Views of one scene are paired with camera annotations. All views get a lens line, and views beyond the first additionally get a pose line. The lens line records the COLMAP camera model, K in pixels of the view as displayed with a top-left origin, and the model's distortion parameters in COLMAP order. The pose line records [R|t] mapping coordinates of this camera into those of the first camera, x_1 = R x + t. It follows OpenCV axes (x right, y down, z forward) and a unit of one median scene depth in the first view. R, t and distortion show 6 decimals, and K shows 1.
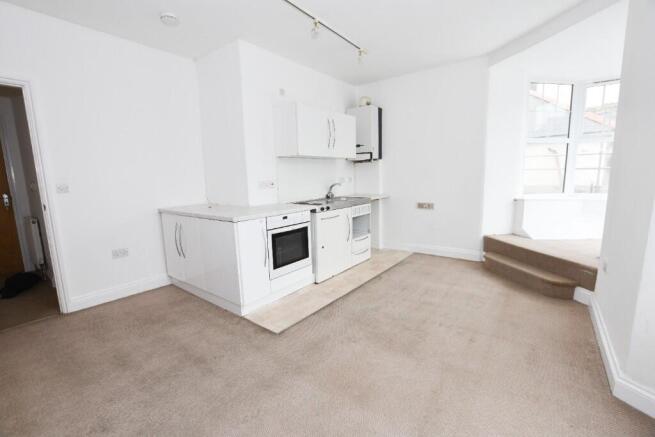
lens RADIAL K [[287.0, 0, 329.0], [0, 287.0, 219.5], [0, 0, 1]] dist [-0.026251, 0.000780]
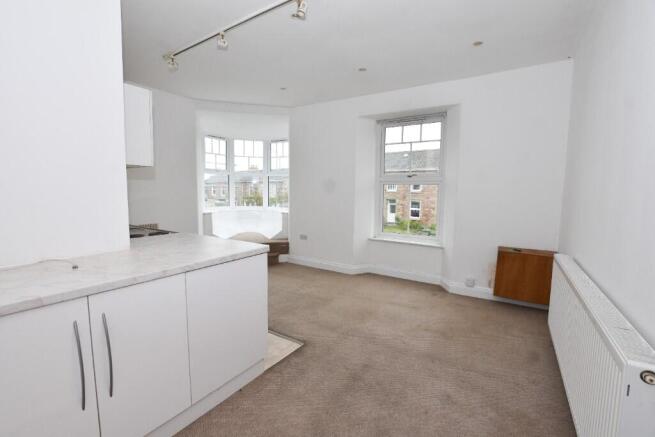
lens RADIAL K [[287.0, 0, 324.4], [0, 287.0, 218.1], [0, 0, 1]] dist [-0.026251, 0.000780]
pose [[-0.073545, -0.070908, 0.994768, -0.828682], [0.138856, 0.987025, 0.080622, -0.093649], [-0.987578, 0.144059, -0.062745, 0.634702]]
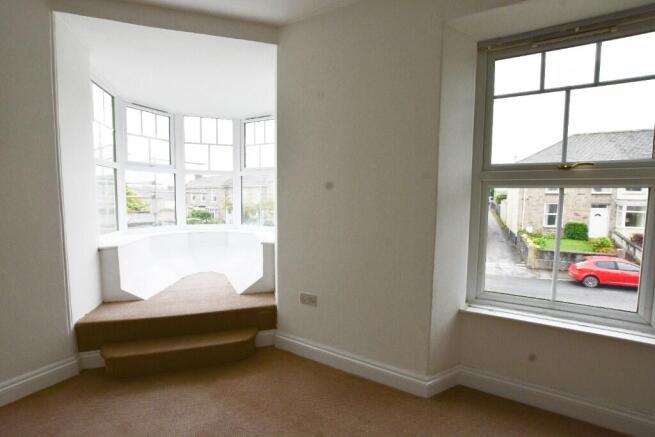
lens RADIAL K [[287.0, 0, 328.2], [0, 287.0, 219.3], [0, 0, 1]] dist [-0.026251, 0.000780]
pose [[-0.136365, -0.055525, 0.989101, -0.040221], [0.142814, 0.986897, 0.075091, -0.130788], [-0.980310, 0.151498, -0.126648, 0.672539]]
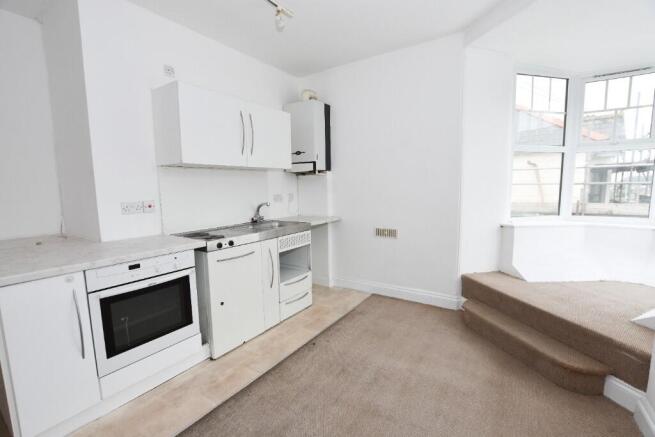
lens RADIAL K [[287.0, 0, 326.6], [0, 287.0, 220.2], [0, 0, 1]] dist [-0.026251, 0.000780]
pose [[0.998168, 0.000922, 0.060491, 0.176463], [0.001450, 0.999232, -0.039149, -0.066942], [-0.060480, 0.039165, 0.997401, 0.330452]]
